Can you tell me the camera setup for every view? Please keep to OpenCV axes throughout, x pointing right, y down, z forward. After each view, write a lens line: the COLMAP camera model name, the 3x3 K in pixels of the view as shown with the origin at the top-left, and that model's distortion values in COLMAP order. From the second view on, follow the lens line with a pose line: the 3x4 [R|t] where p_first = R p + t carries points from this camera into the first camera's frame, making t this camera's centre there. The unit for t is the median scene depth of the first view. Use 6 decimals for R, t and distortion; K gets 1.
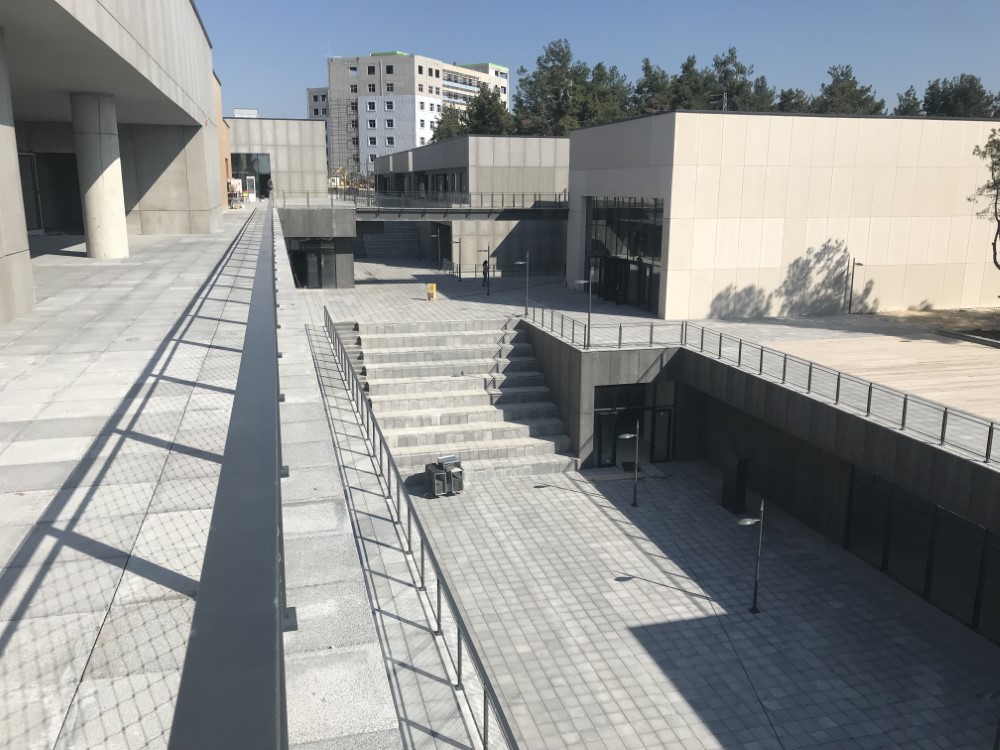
lens RADIAL K [[810.2, 0, 498.5], [0, 810.2, 374.4], [0, 0, 1]] dist [0.045224, -0.019221]
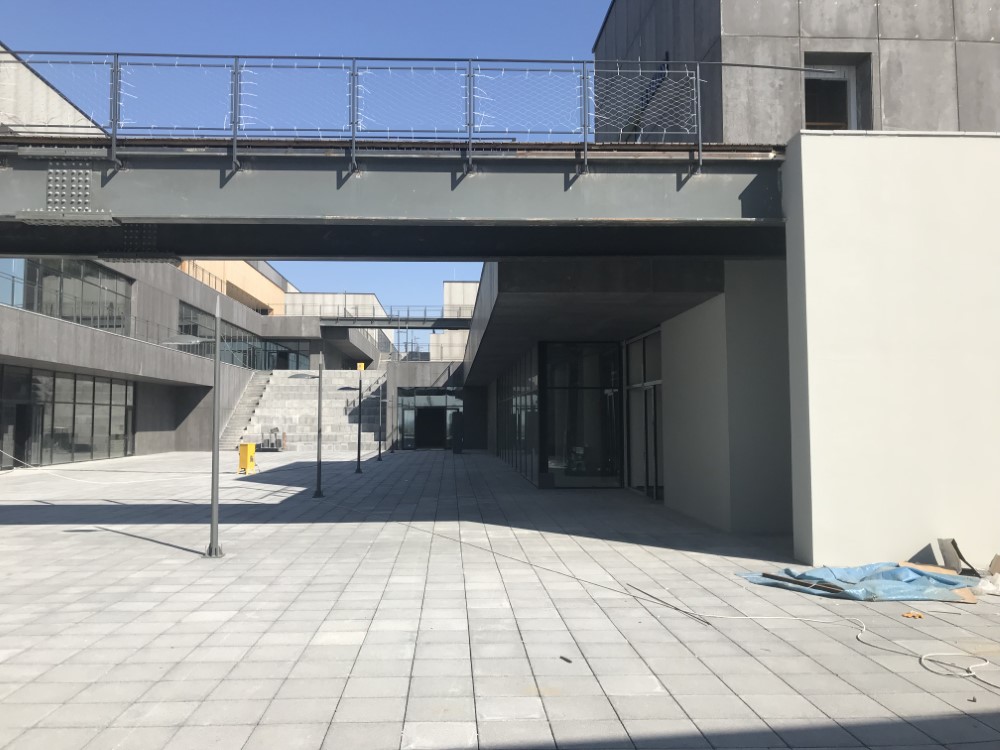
lens RADIAL K [[810.2, 0, 499.5], [0, 810.2, 373.2], [0, 0, 1]] dist [0.045224, -0.019221]
pose [[0.978948, -0.022221, -0.202895, 0.388286], [-0.035543, 0.960309, -0.276666, 0.249283], [0.200990, 0.278053, 0.939303, -0.177206]]
